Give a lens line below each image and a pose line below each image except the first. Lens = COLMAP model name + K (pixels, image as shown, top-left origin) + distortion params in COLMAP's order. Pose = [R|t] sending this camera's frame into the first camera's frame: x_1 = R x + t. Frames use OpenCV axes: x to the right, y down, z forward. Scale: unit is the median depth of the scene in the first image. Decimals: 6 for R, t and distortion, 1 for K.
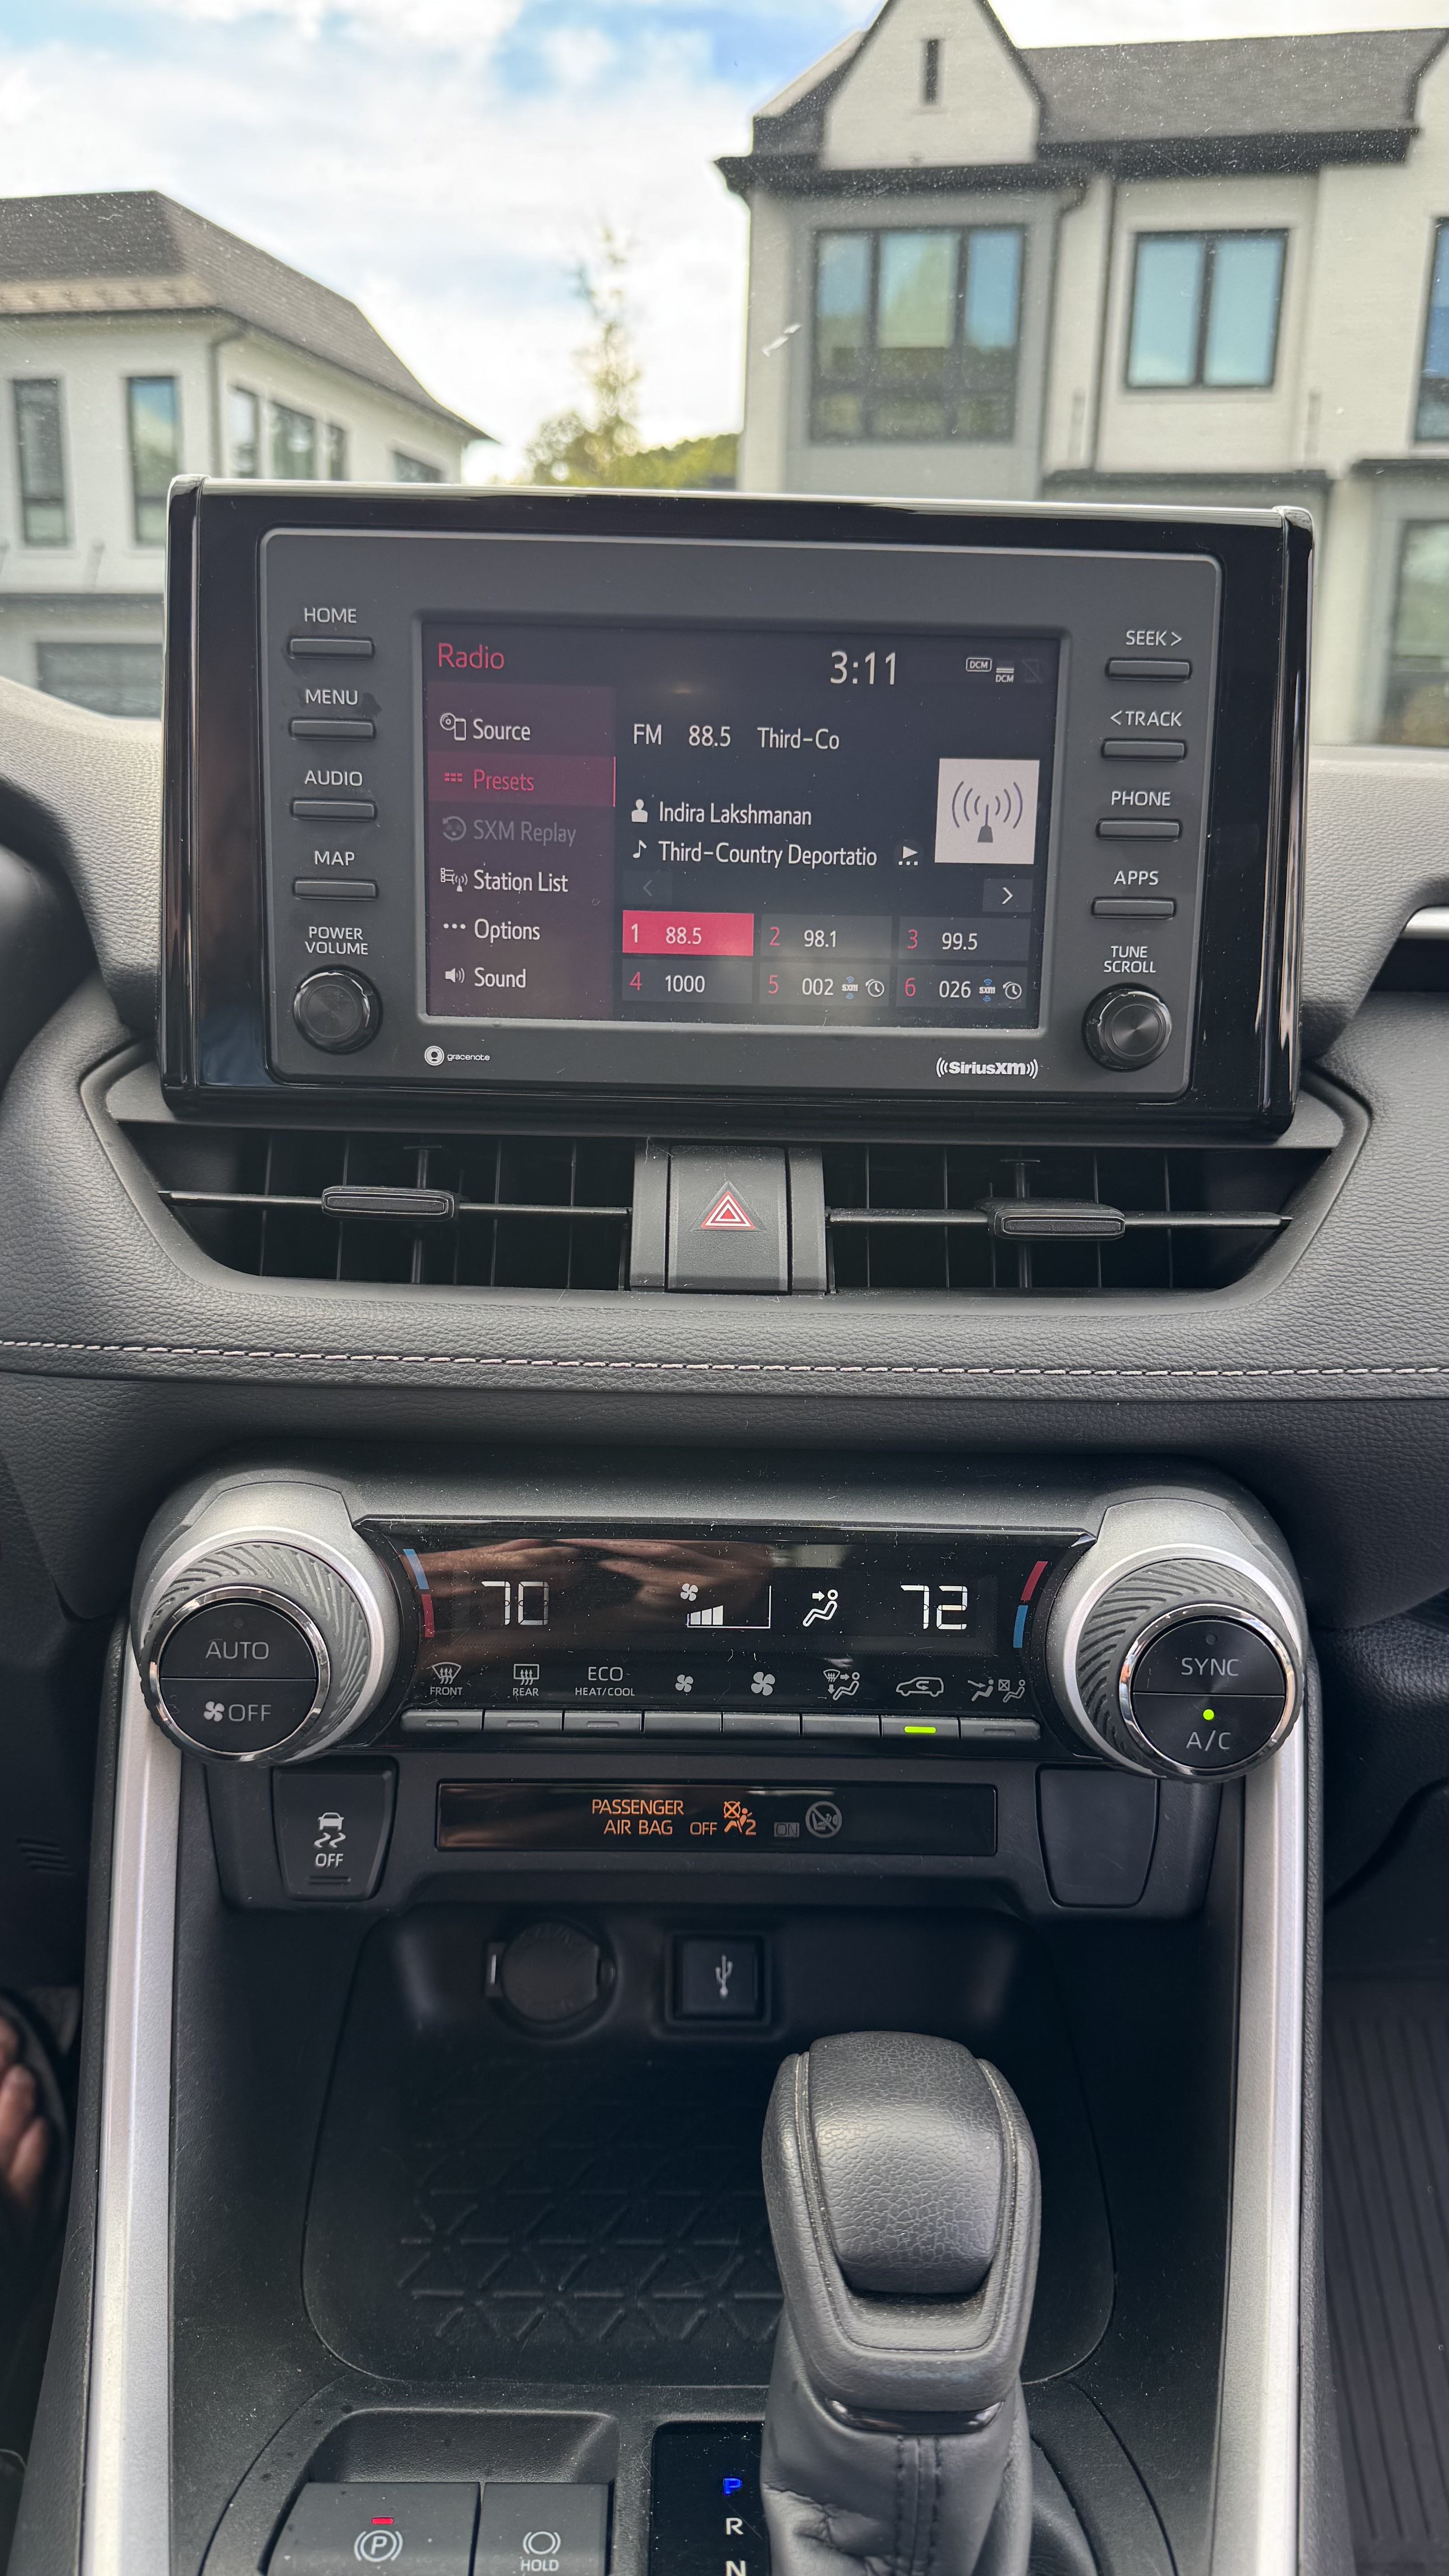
lens RADIAL K [[1844.8, 0, 724.5], [0, 1844.8, 1288.0], [0, 0, 1]] dist [0.044592, -0.047702]
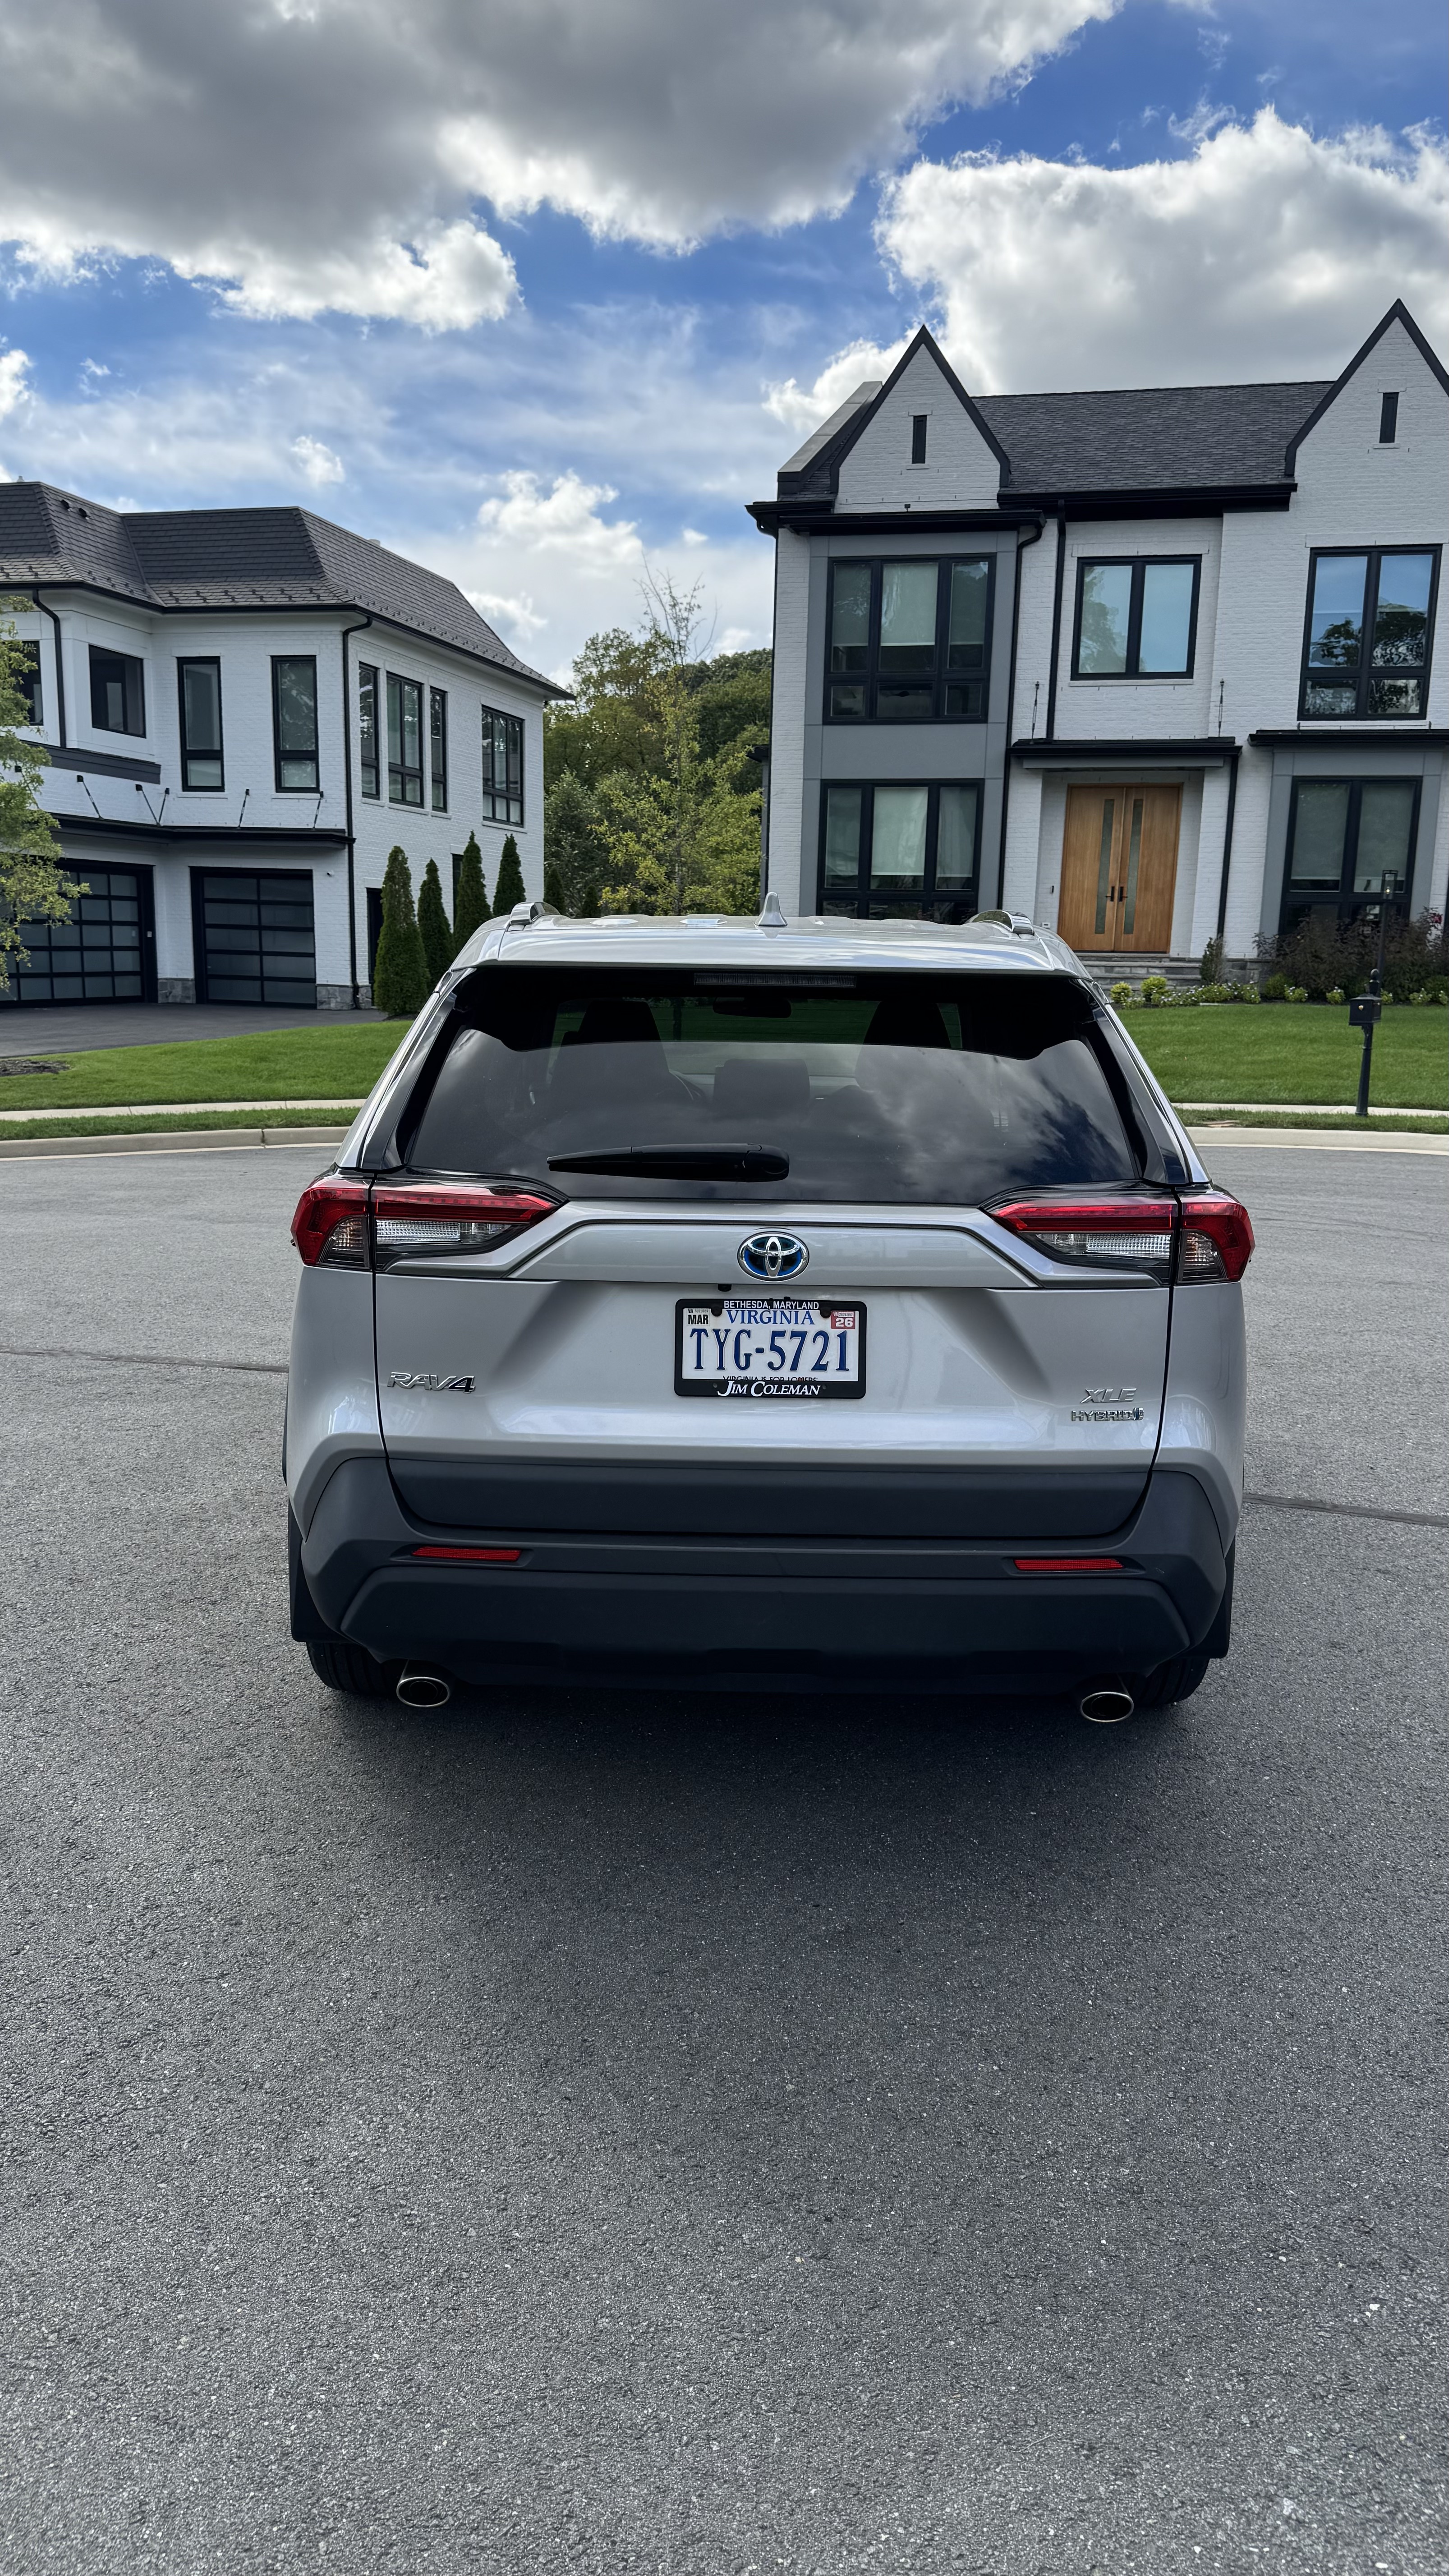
lens RADIAL K [[1797.8, 0, 725.3], [0, 1797.8, 1338.2], [0, 0, 1]] dist [0.114437, -0.216967]
pose [[0.999831, -0.001472, -0.018302, -0.027024], [0.000363, 0.998171, -0.060447, 1.627301], [0.018357, 0.060430, 0.998004, -8.364324]]
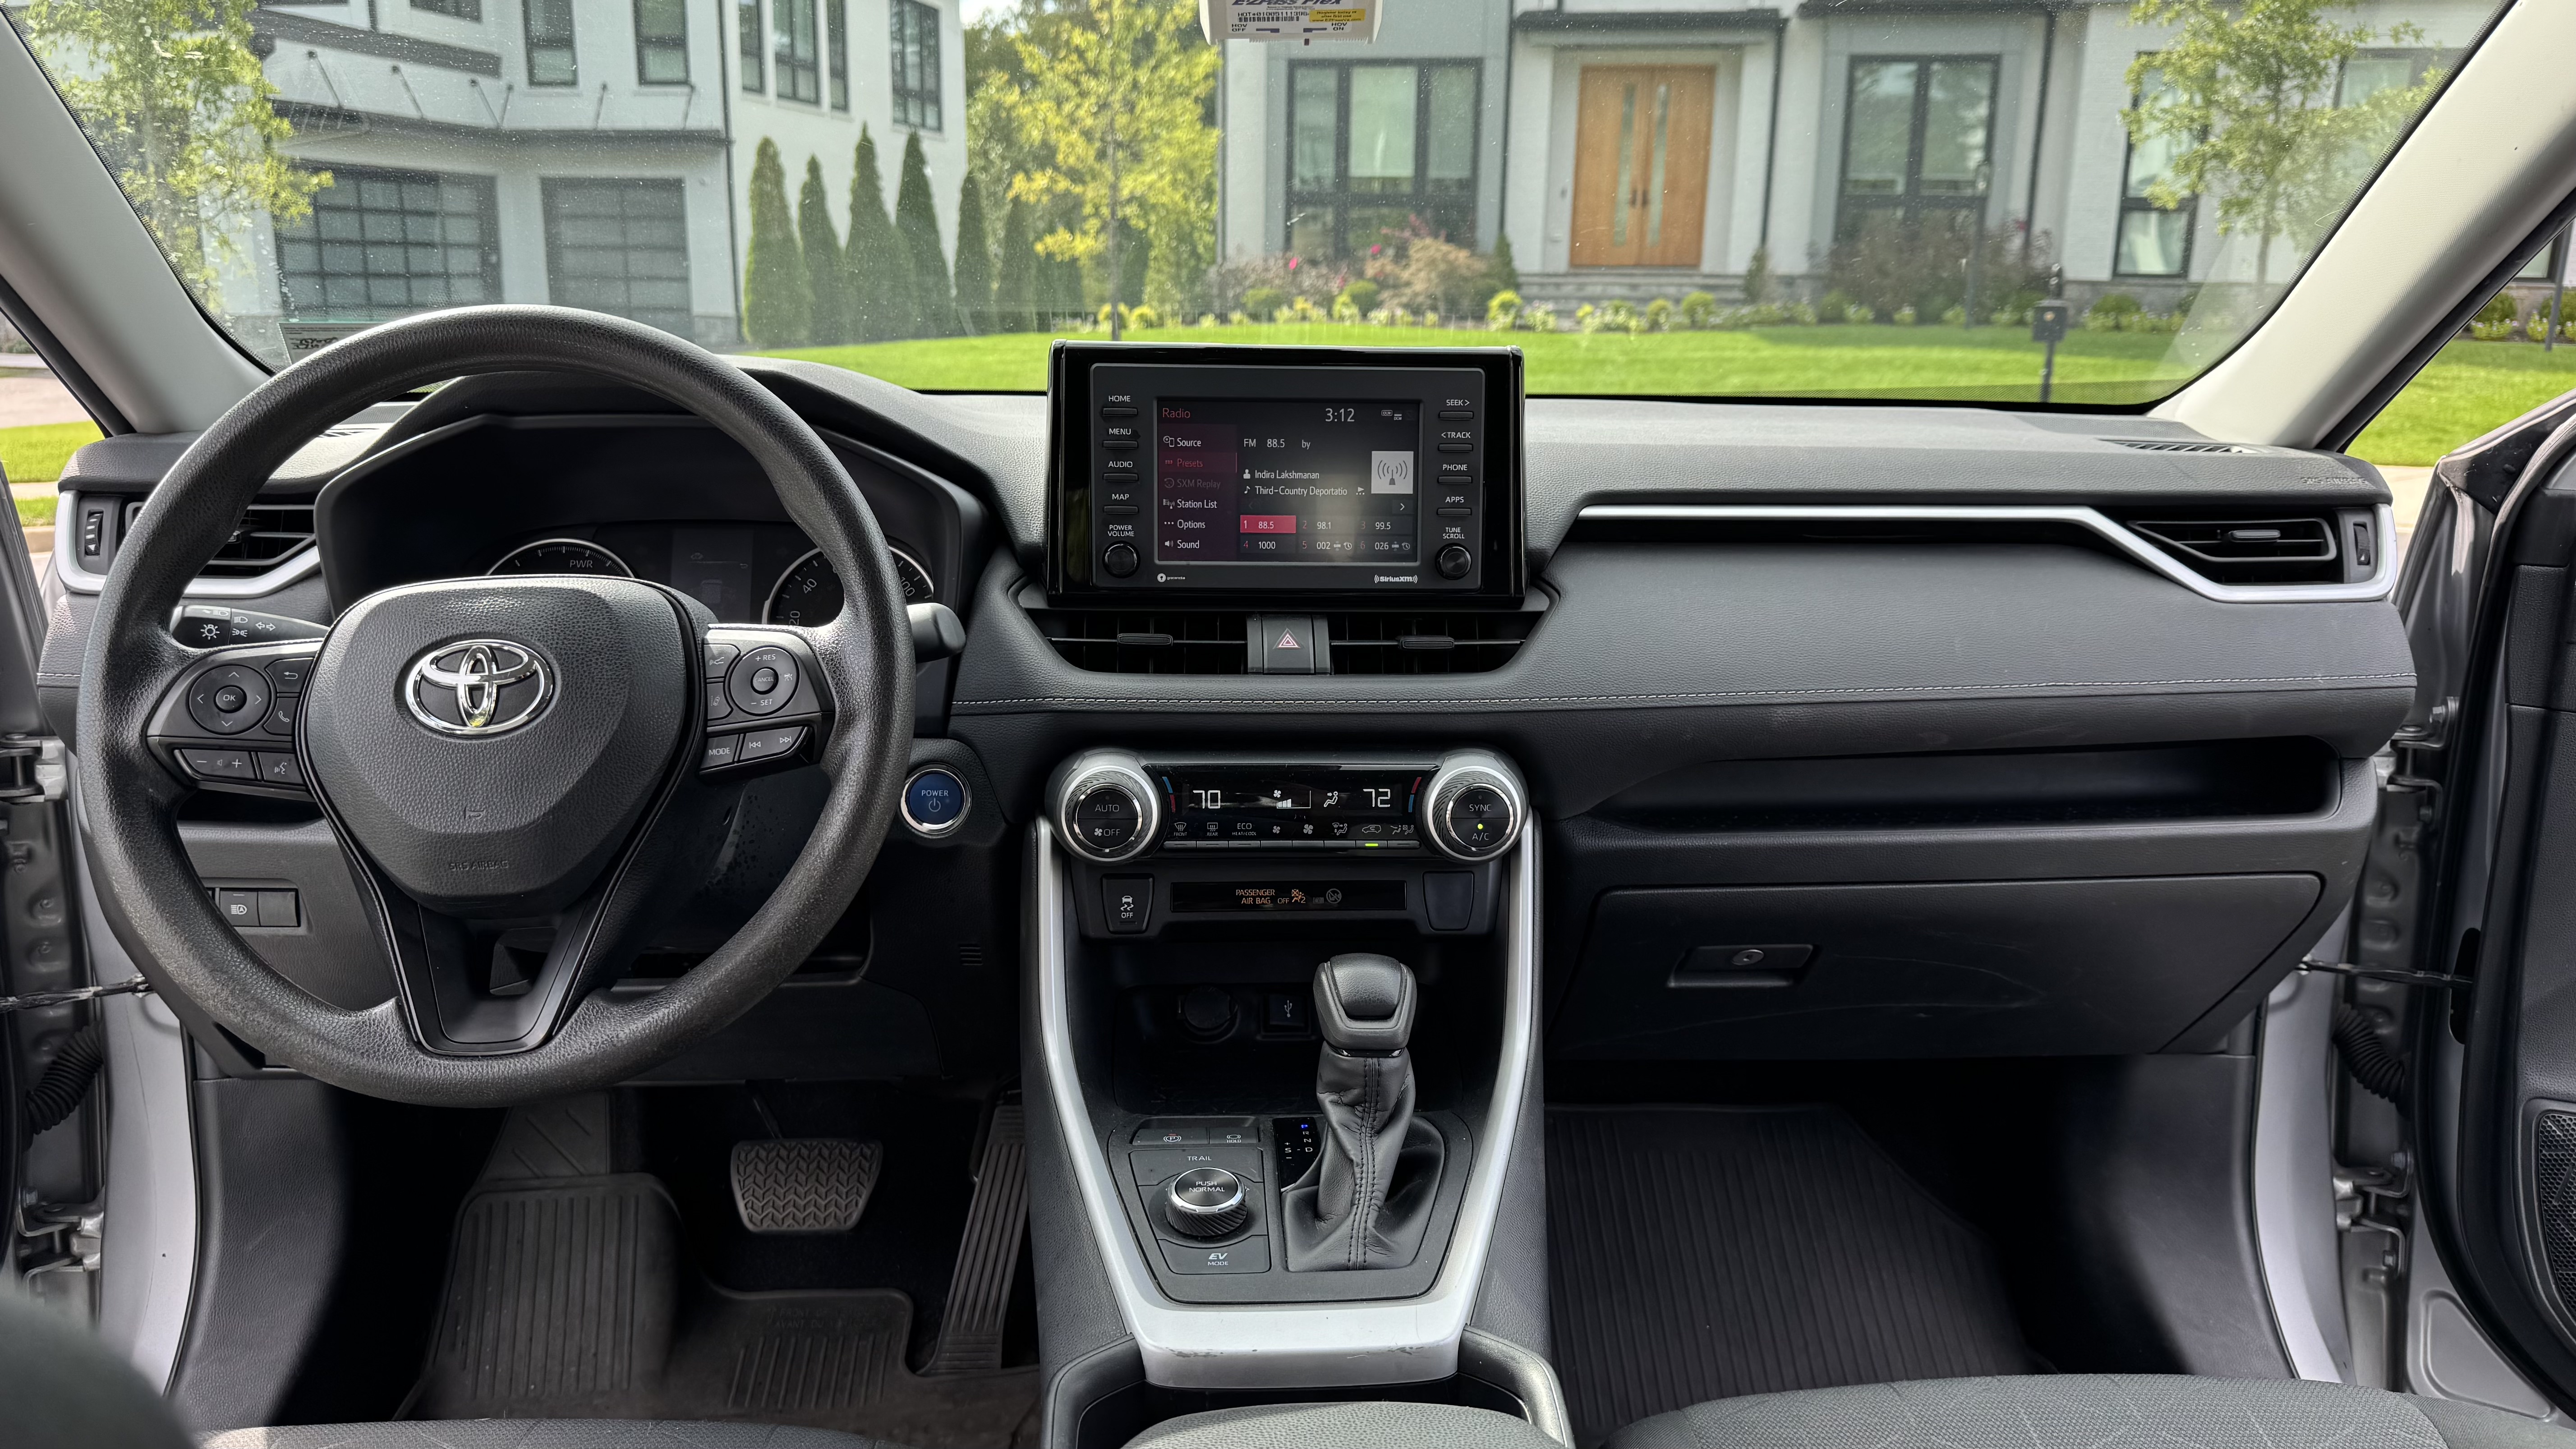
lens RADIAL K [[1860.1, 0, 1288.0], [0, 1860.1, 724.5], [0, 0, 1]] dist [0.004260, -0.003239]
pose [[0.999179, -0.020154, 0.035136, -0.084637], [0.021543, 0.998982, -0.039623, 0.161209], [-0.034302, 0.040347, 0.998597, -1.389030]]
